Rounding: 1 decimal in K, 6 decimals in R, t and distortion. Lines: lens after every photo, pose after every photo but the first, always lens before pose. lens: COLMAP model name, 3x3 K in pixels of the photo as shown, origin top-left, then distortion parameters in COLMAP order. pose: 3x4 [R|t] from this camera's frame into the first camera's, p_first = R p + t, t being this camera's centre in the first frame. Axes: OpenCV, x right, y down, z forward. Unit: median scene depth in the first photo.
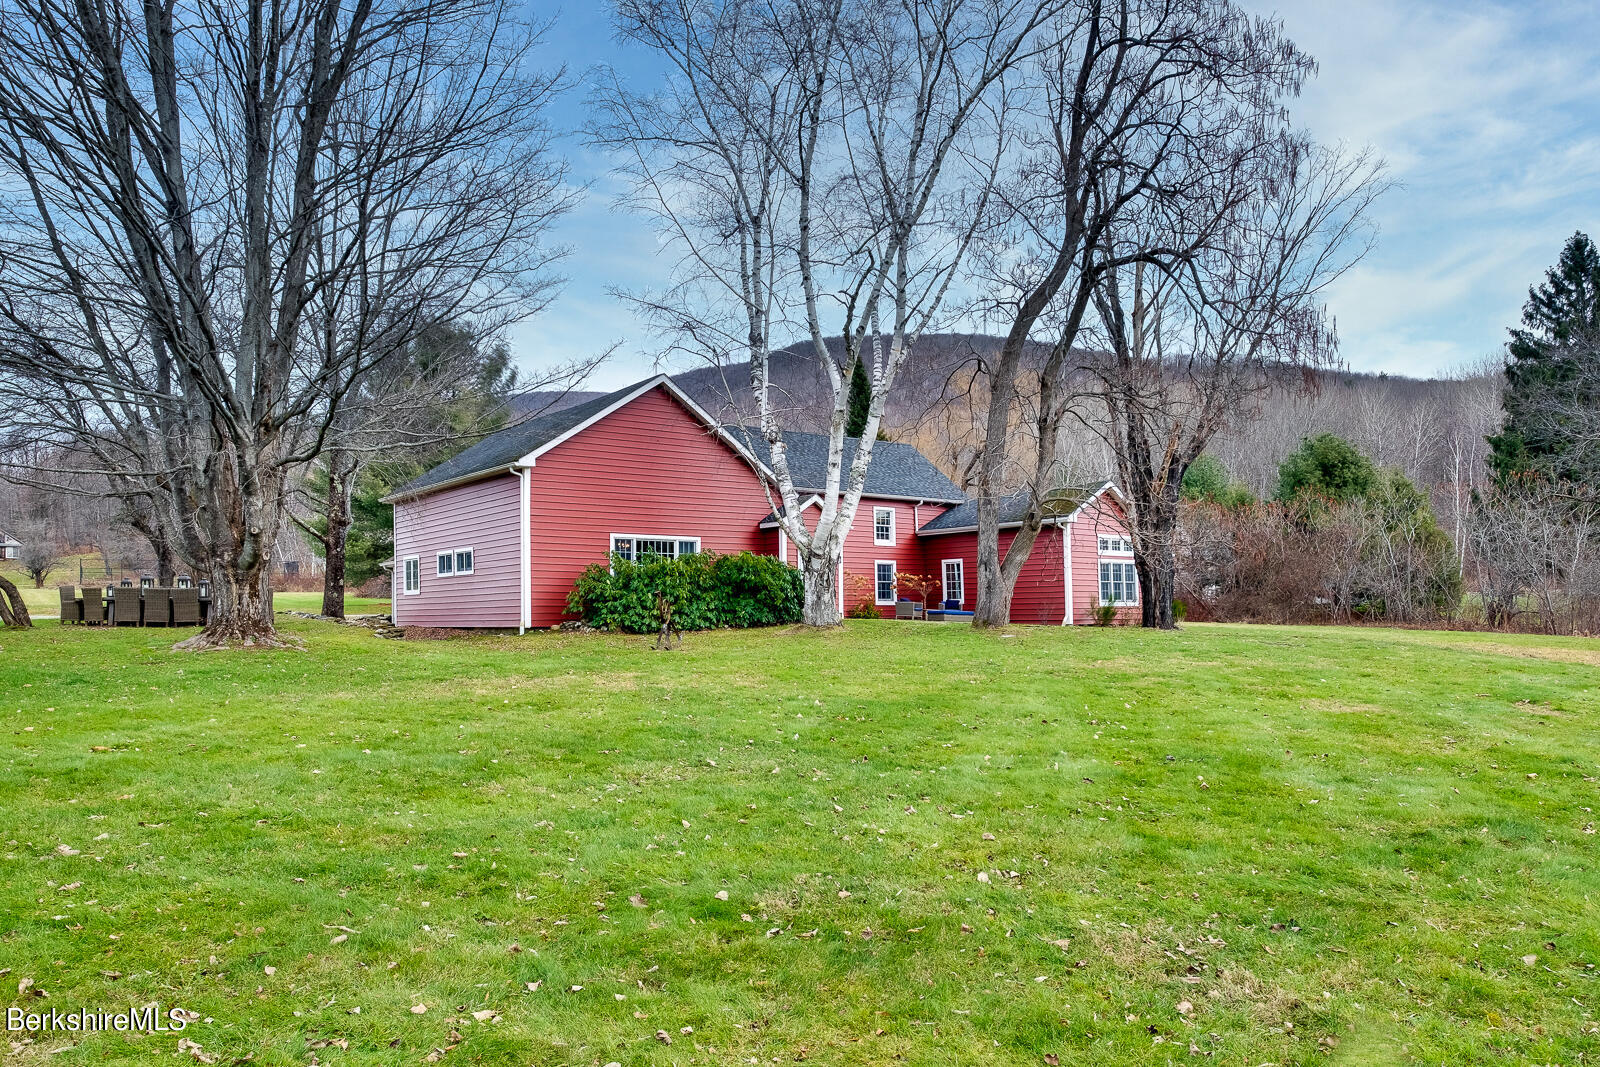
lens RADIAL K [[960.8, 0, 821.4], [0, 960.8, 579.0], [0, 0, 1]] dist [-0.003575, -0.002146]
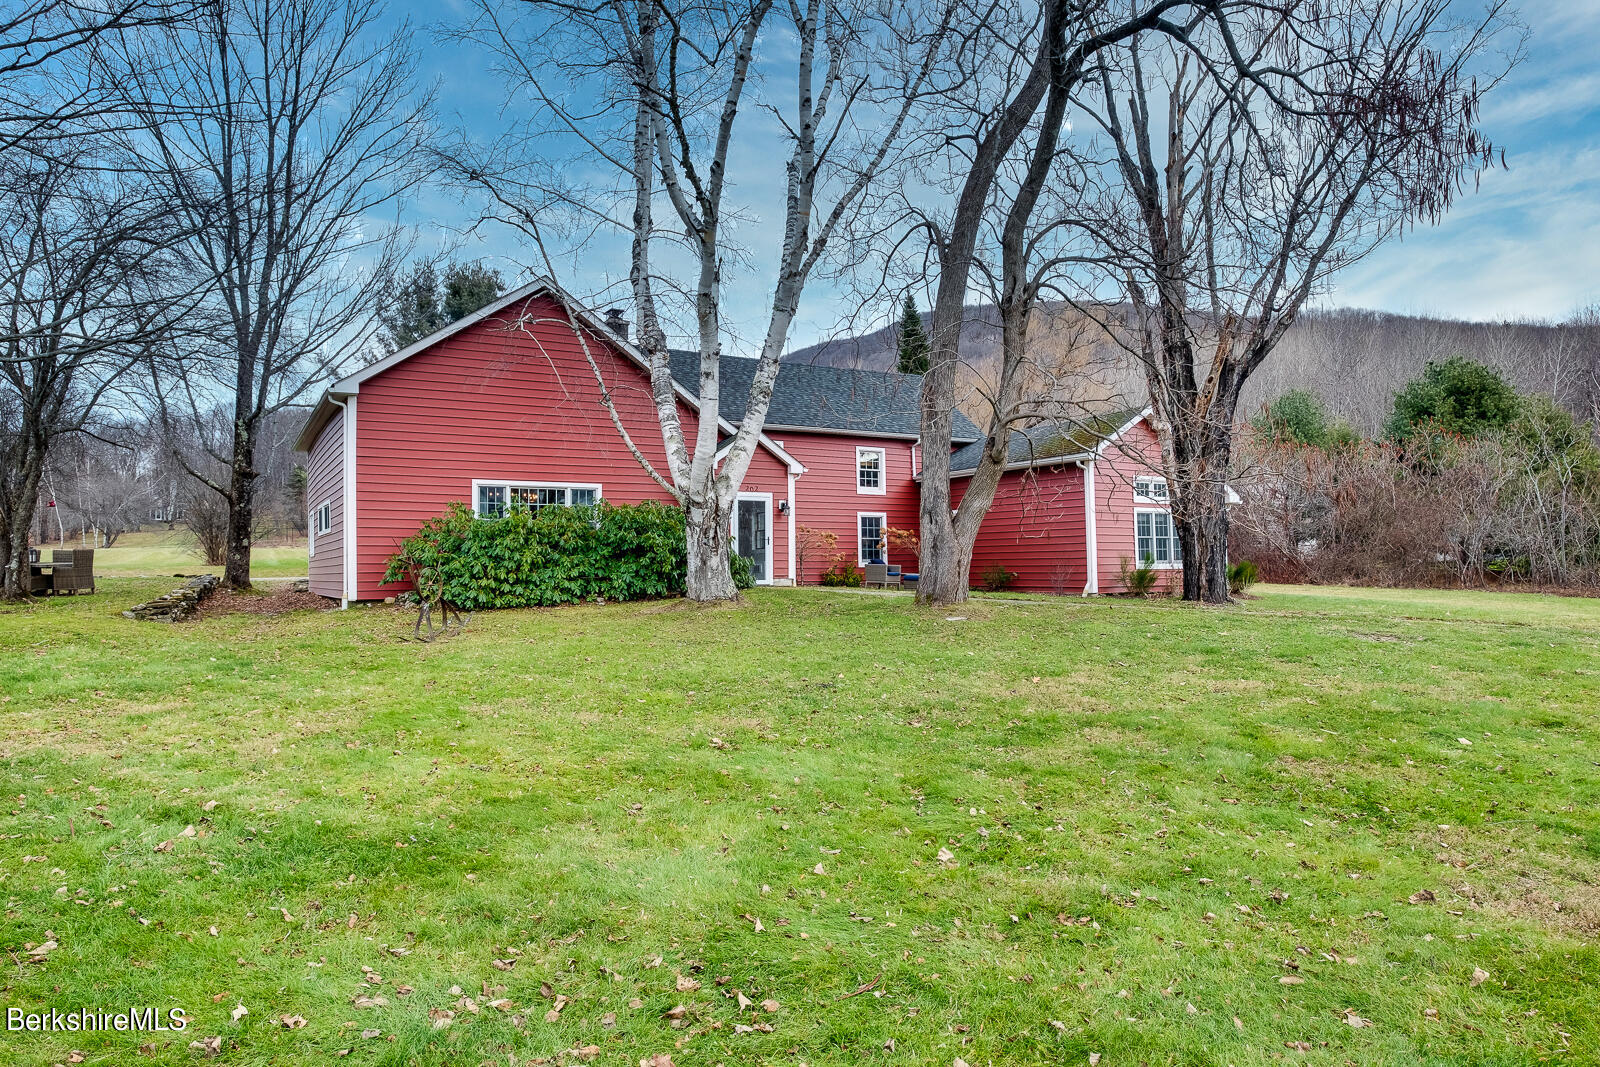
lens RADIAL K [[892.7, 0, 832.6], [0, 892.7, 534.2], [0, 0, 1]] dist [0.000725, 0.000178]
pose [[0.993041, -0.005505, -0.117640, 0.159256], [0.005434, 0.999985, -0.000931, -0.000357], [0.117644, 0.000285, 0.993056, 0.315233]]
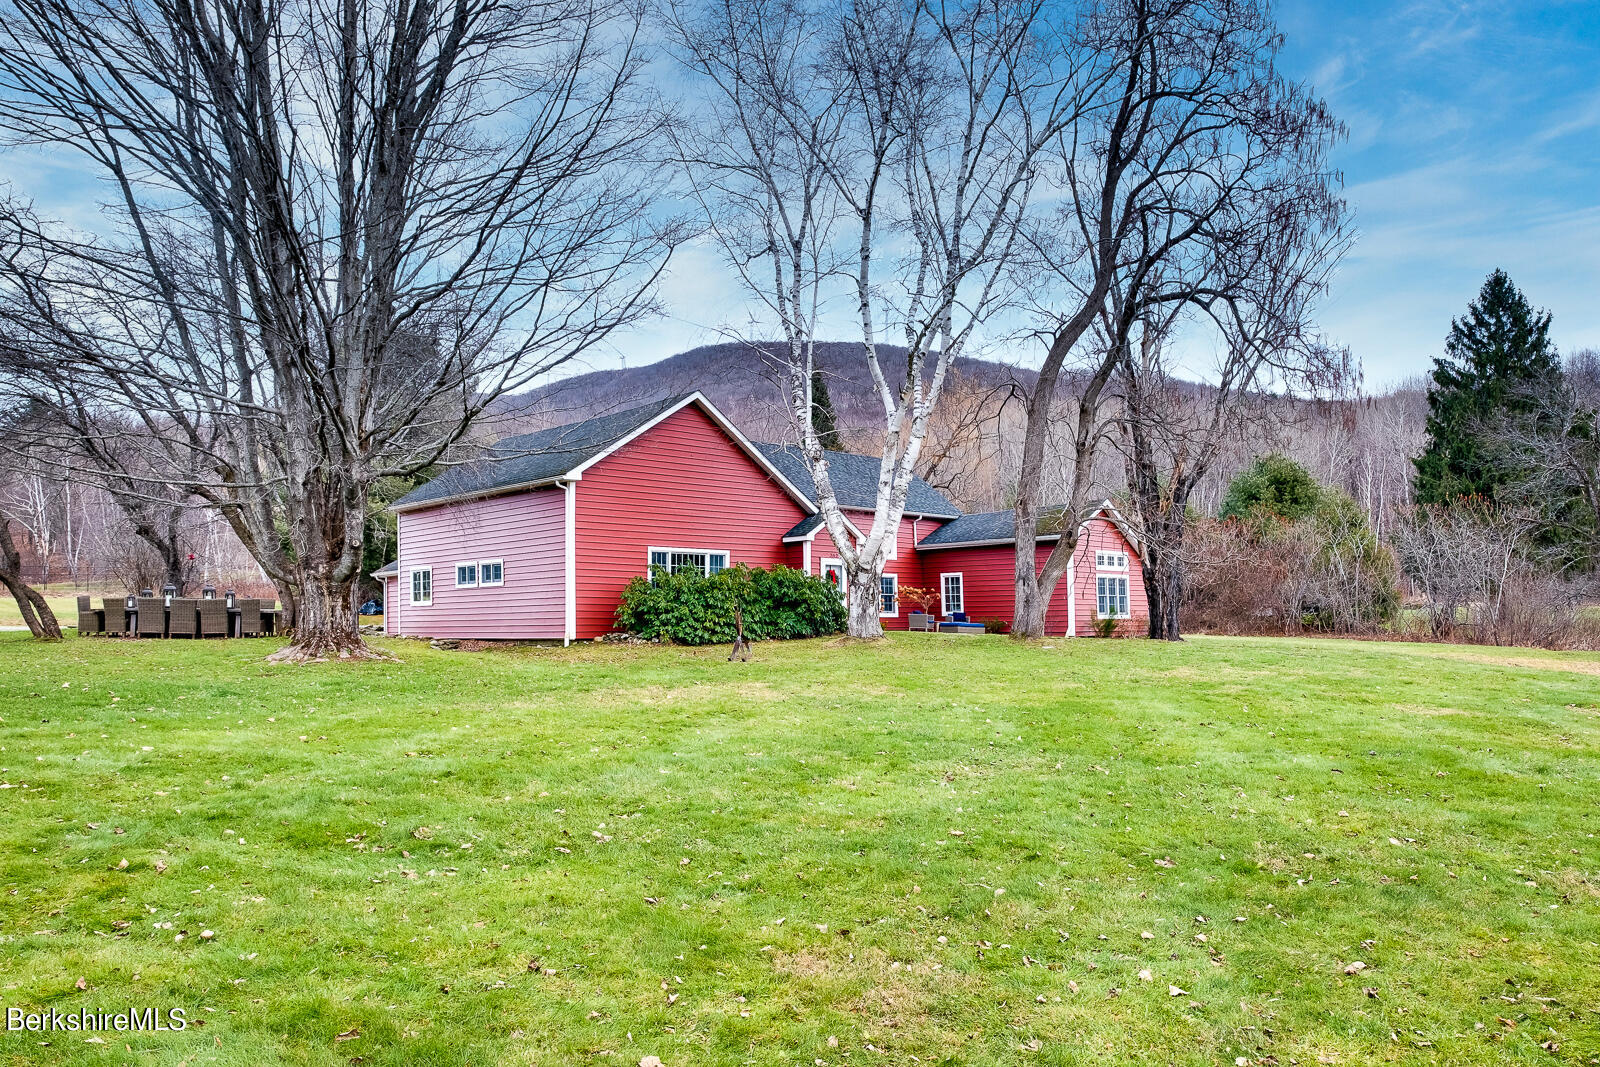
lens RADIAL K [[979.2, 0, 800.7], [0, 979.2, 582.6], [0, 0, 1]] dist [-0.001938, 0.000853]
pose [[0.996532, 0.005066, 0.083055, -0.146319], [-0.004550, 0.999969, -0.006396, -0.003485], [-0.083085, 0.005996, 0.996524, -0.045606]]
